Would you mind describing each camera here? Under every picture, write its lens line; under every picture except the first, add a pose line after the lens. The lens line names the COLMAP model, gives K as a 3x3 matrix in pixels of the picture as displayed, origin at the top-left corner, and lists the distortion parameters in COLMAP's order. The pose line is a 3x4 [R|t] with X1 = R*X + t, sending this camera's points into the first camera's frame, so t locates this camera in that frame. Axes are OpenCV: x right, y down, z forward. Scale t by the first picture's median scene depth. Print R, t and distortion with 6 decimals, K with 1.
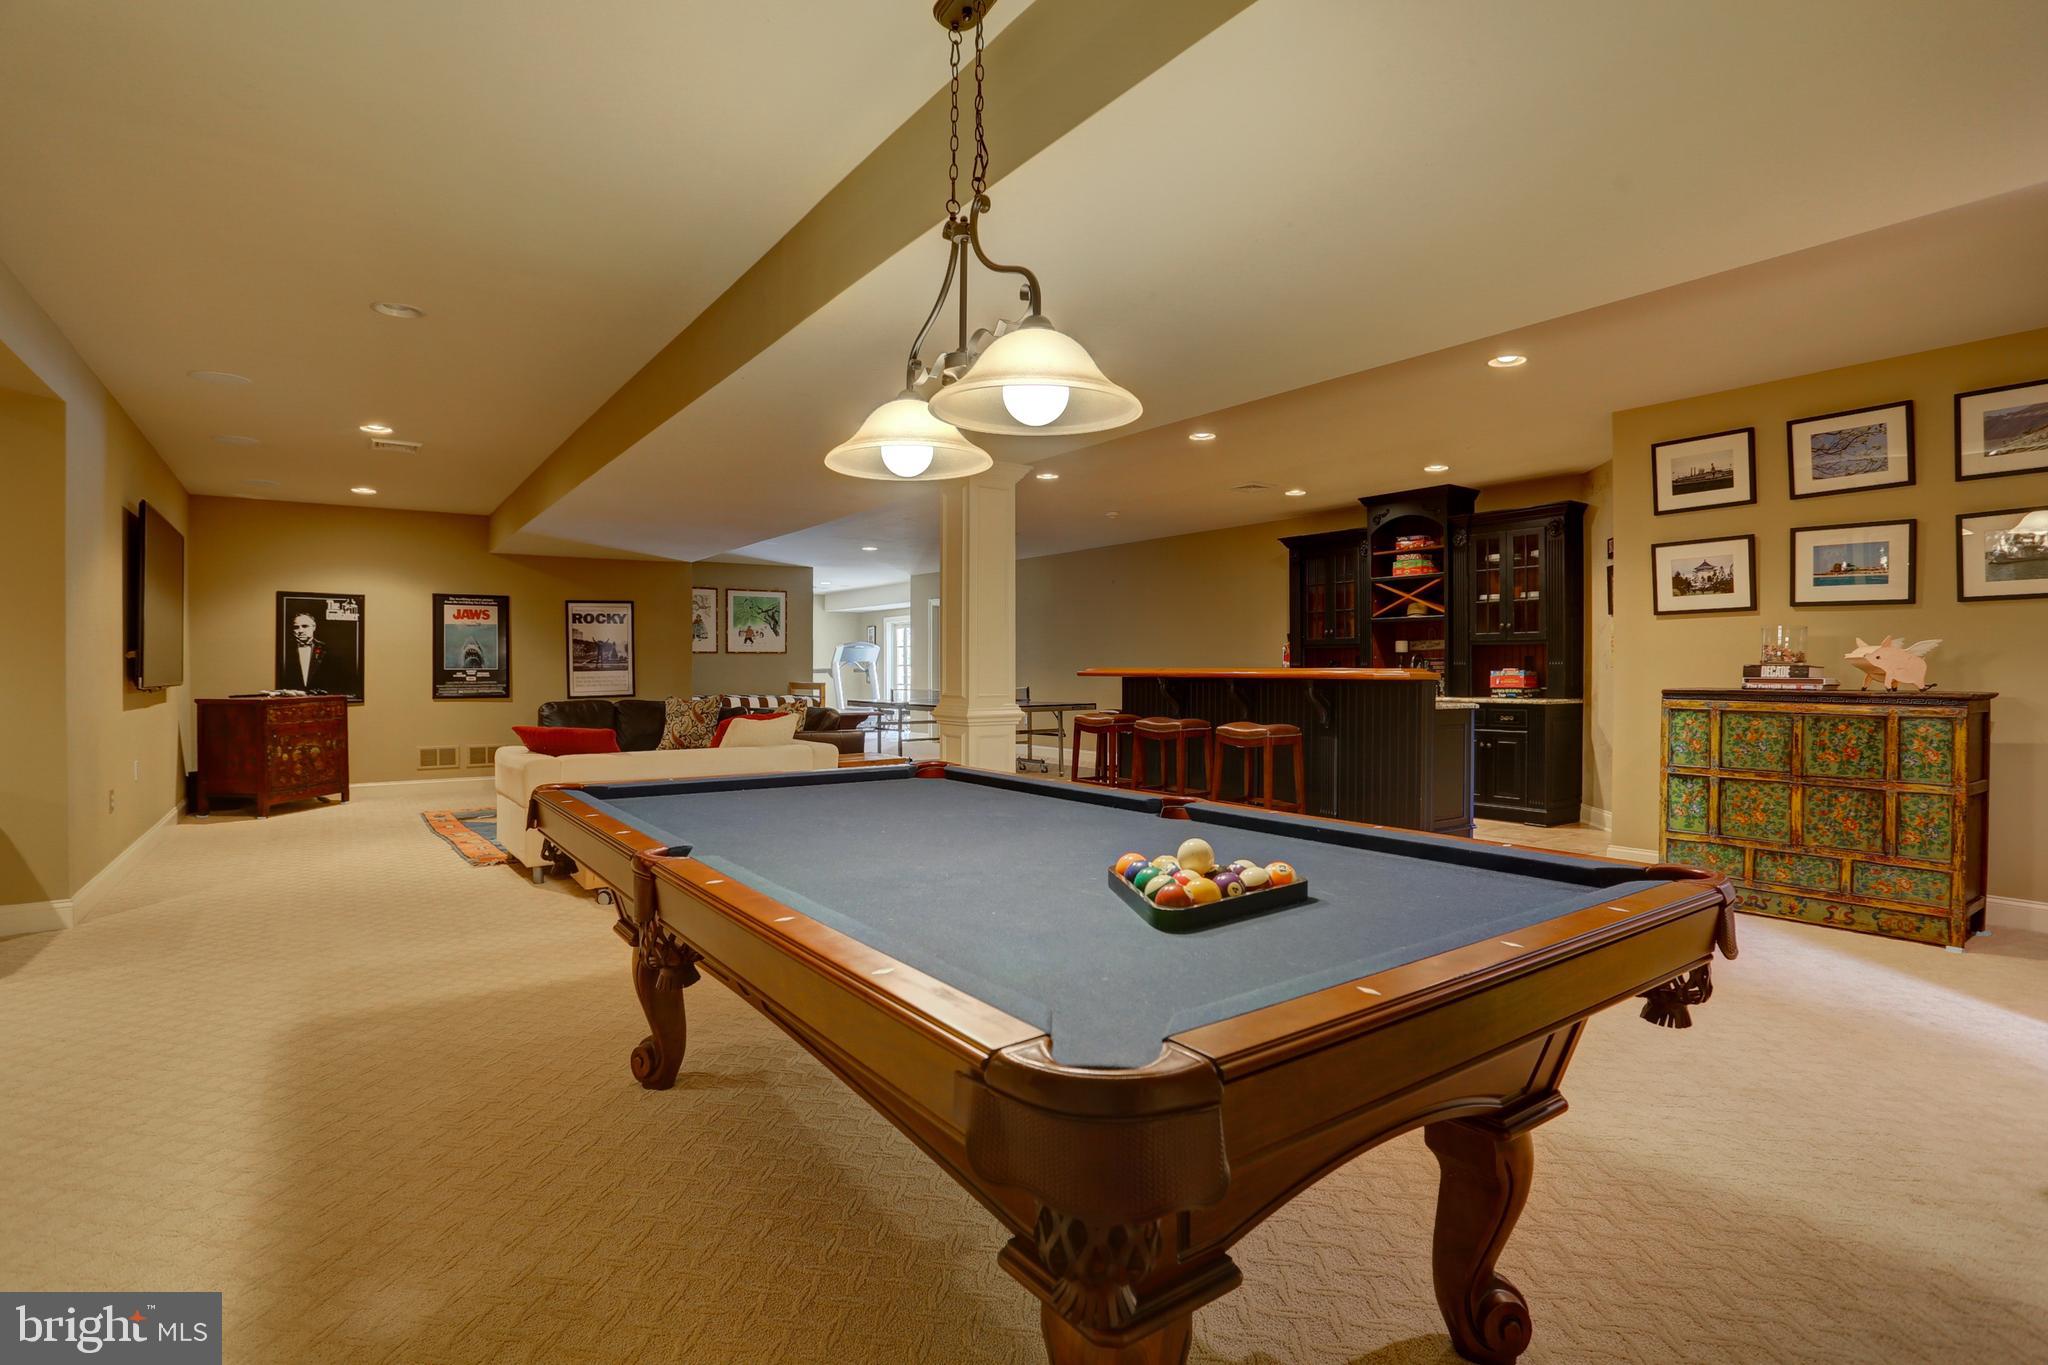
lens RADIAL K [[1004.6, 0, 1031.9], [0, 1004.6, 684.9], [0, 0, 1]] dist [-0.063236, 0.023027]
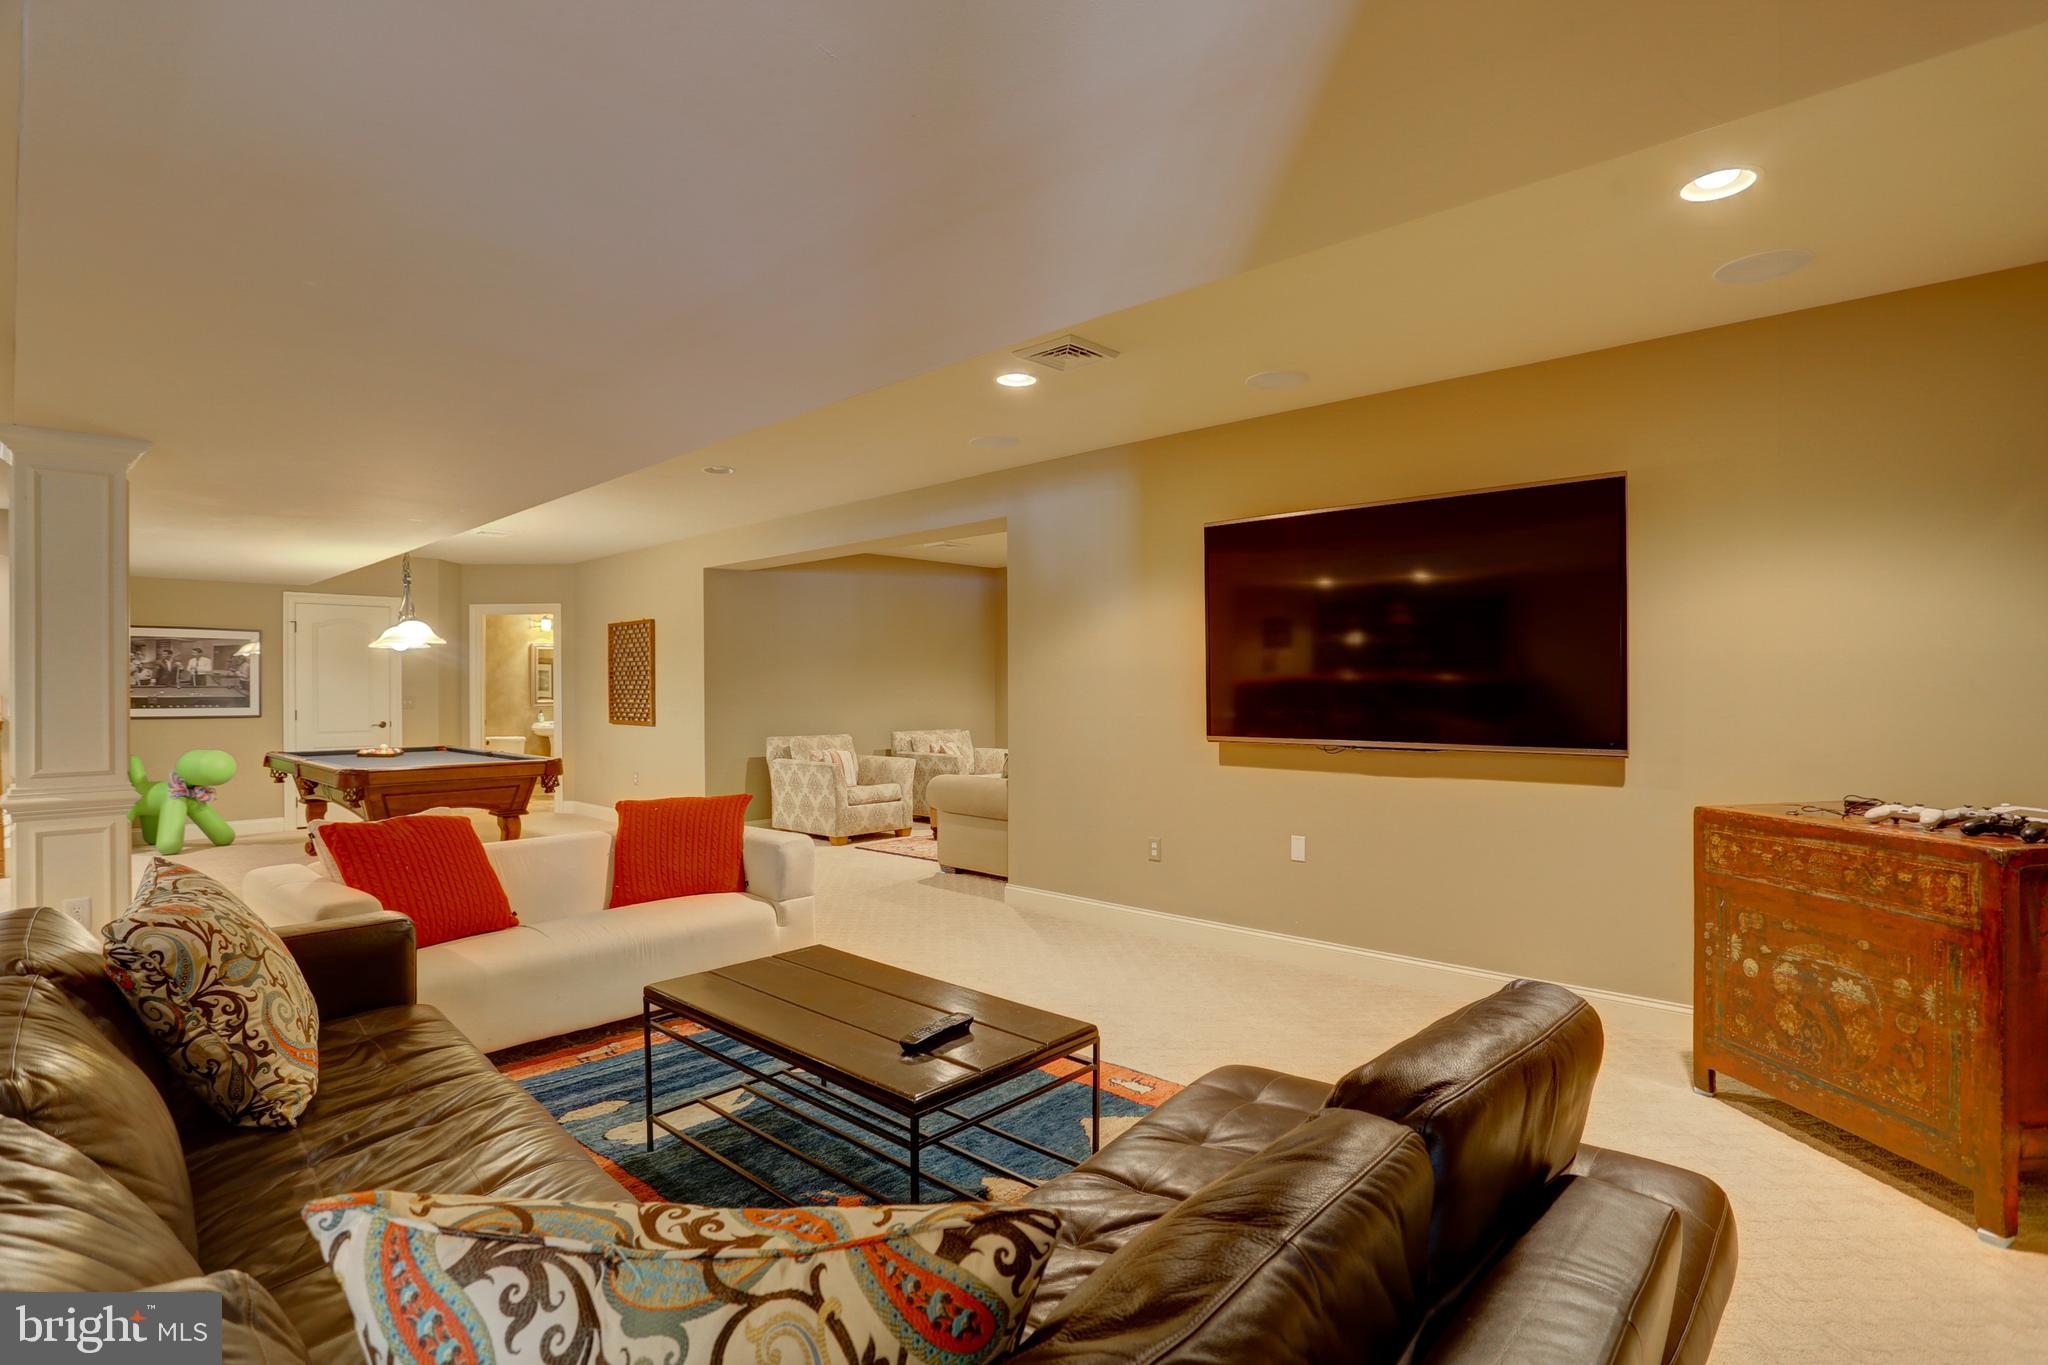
lens RADIAL K [[1004.6, 0, 1031.9], [0, 1004.6, 684.9], [0, 0, 1]] dist [-0.063236, 0.023027]
pose [[-0.981287, 0.005570, -0.192468, -0.362909], [0.002366, 0.999855, 0.016872, -0.037103], [0.192534, 0.016101, -0.981158, 1.137364]]
